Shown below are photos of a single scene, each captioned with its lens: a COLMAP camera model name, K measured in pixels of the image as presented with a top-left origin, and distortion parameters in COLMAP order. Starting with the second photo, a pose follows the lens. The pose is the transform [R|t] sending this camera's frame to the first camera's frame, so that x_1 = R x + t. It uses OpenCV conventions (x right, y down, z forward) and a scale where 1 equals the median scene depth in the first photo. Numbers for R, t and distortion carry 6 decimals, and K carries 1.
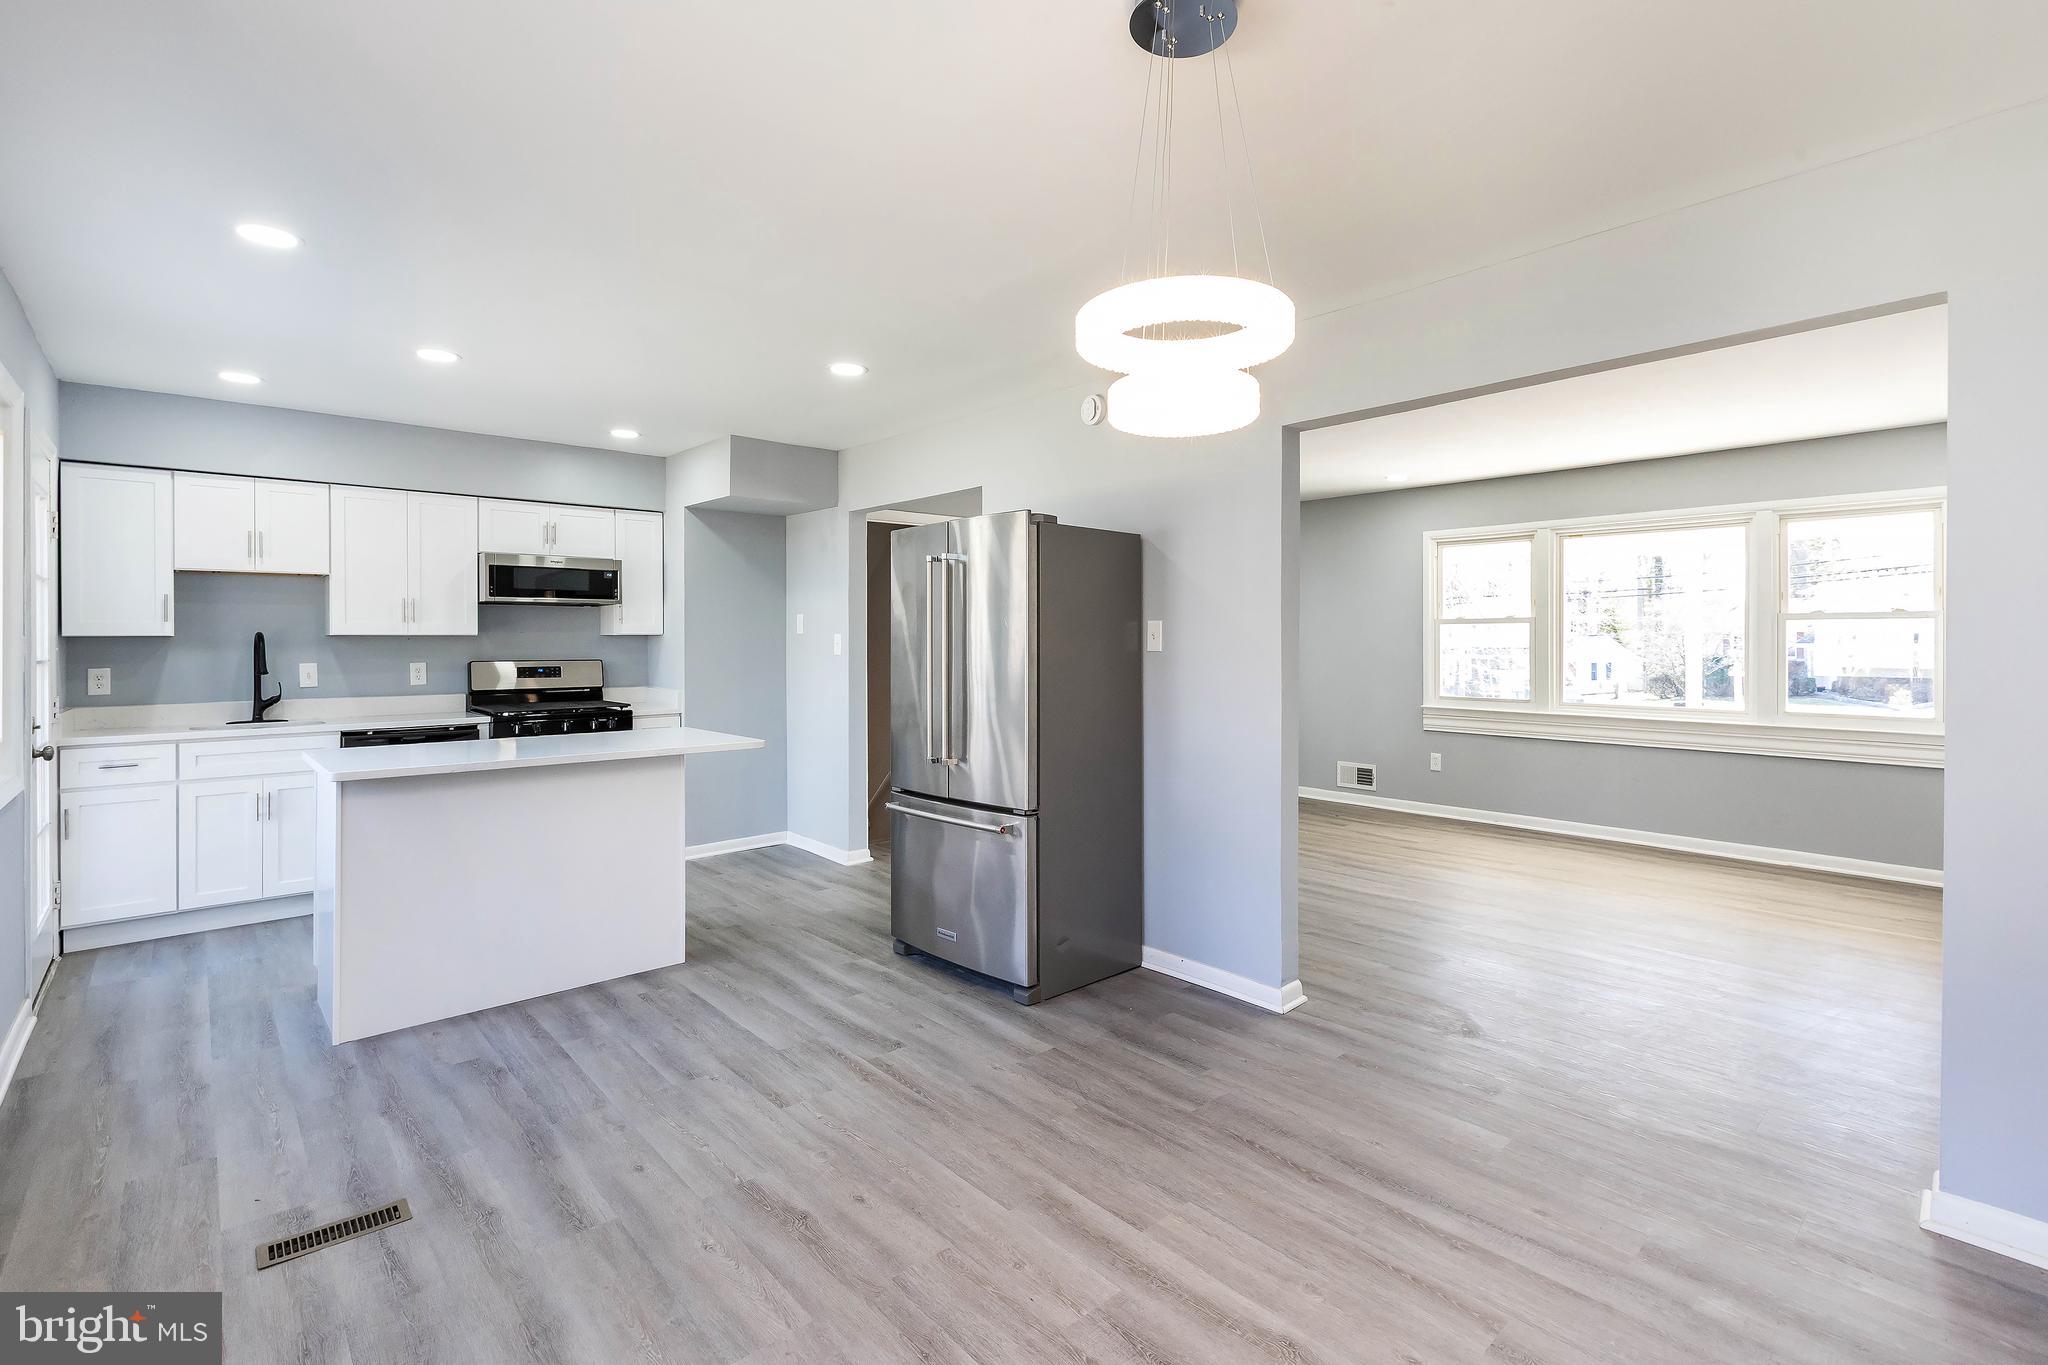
lens RADIAL K [[950.6, 0, 924.2], [0, 950.6, 641.9], [0, 0, 1]] dist [0.002165, 0.000978]
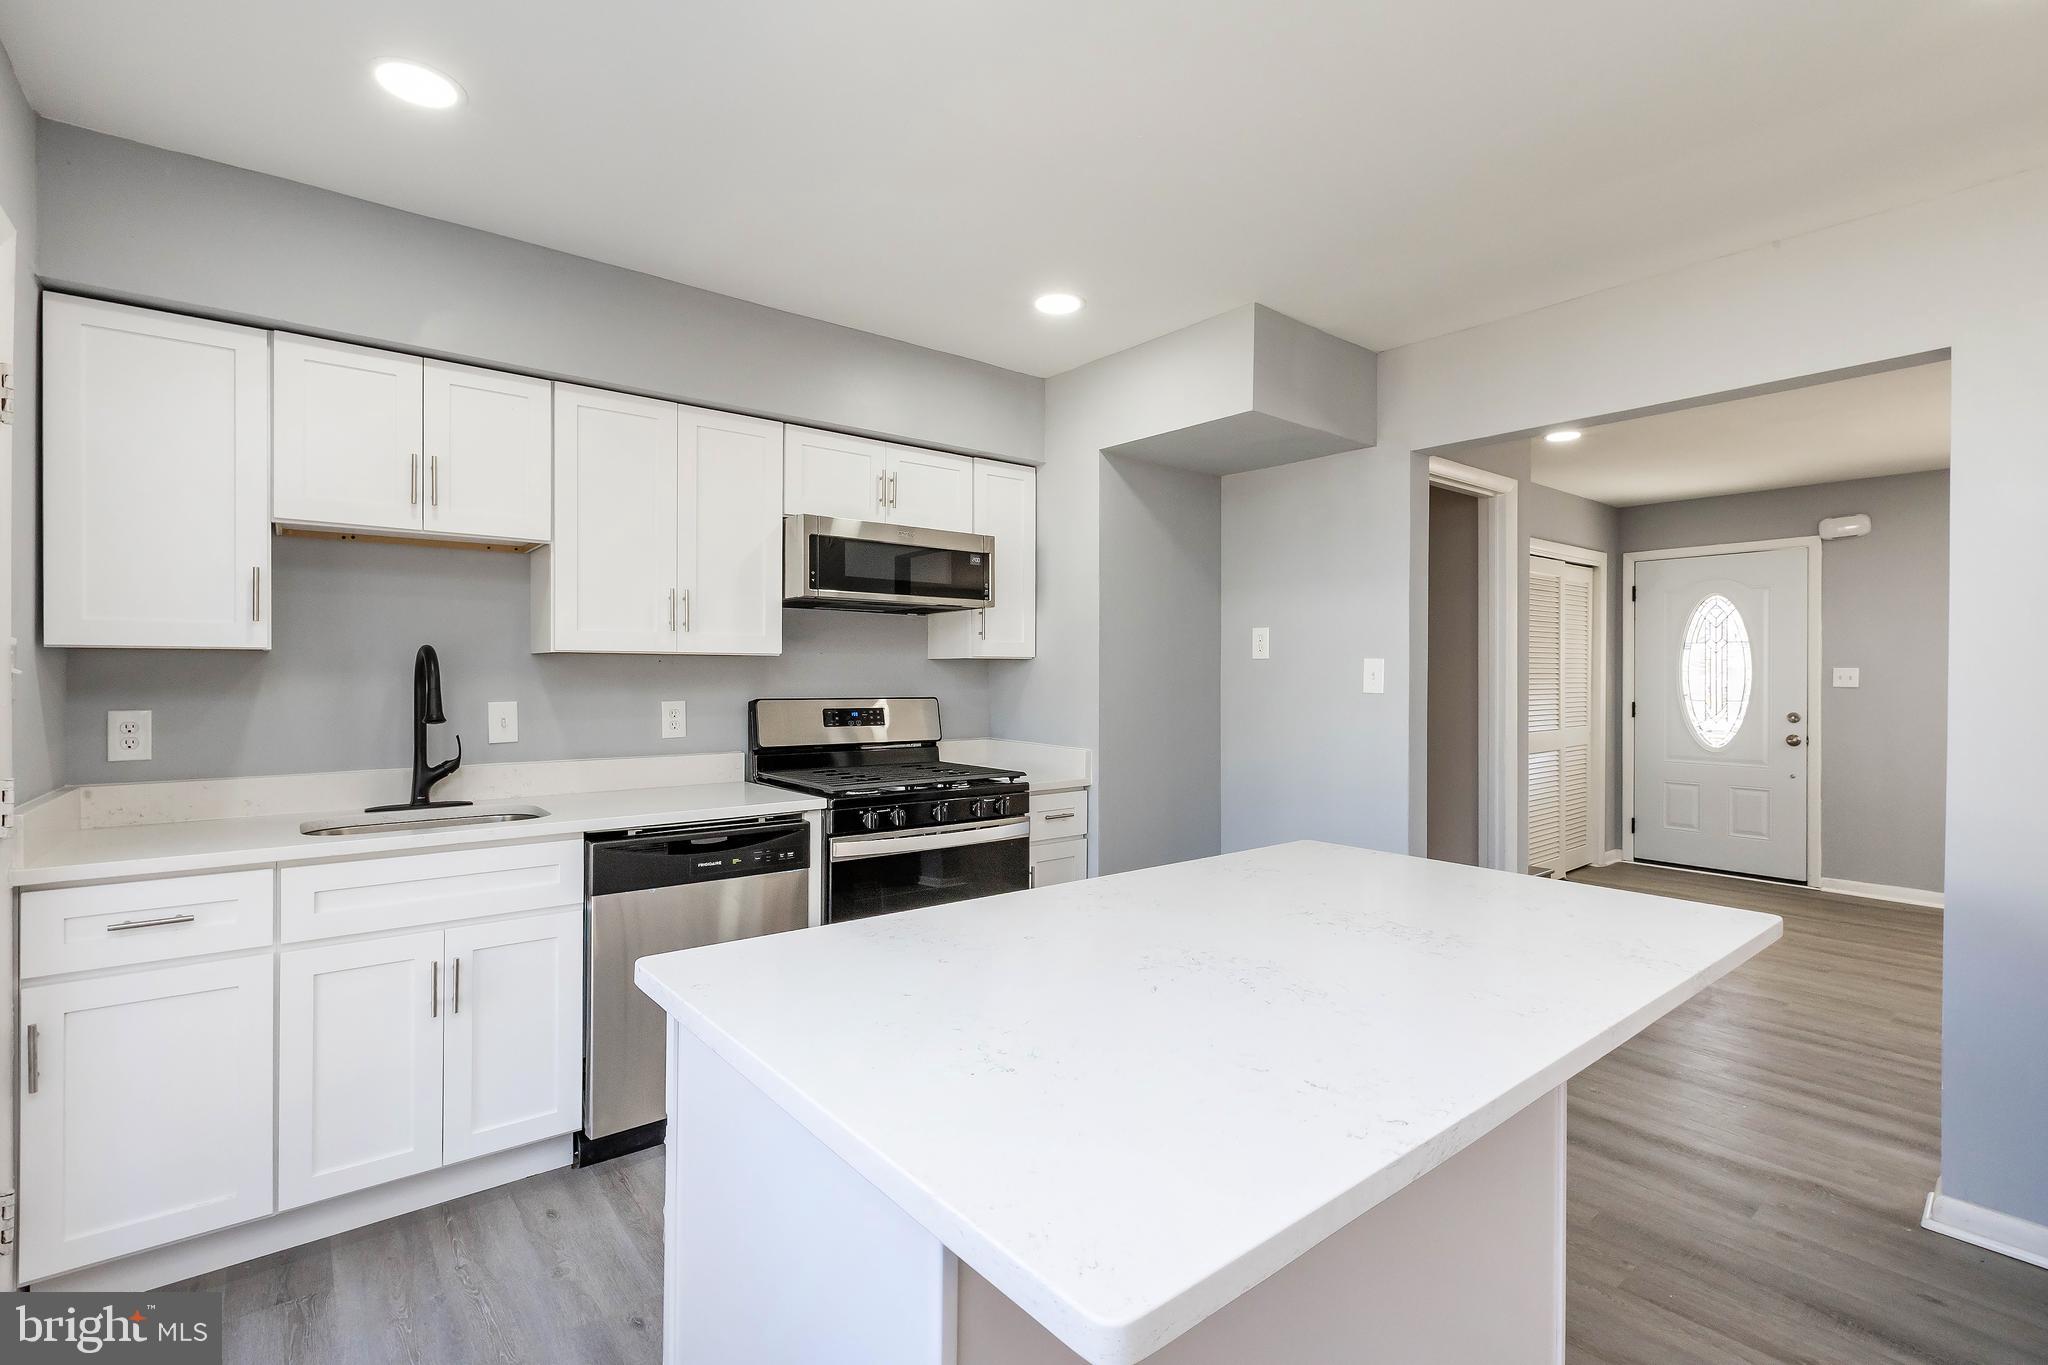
lens RADIAL K [[950.6, 0, 1012.0], [0, 950.6, 678.6], [0, 0, 1]] dist [0.002165, 0.000978]
pose [[0.999960, 0.006242, -0.006461, -0.350336], [-0.006231, 0.999979, 0.001748, 0.005913], [0.006472, -0.001708, 0.999978, 0.444955]]
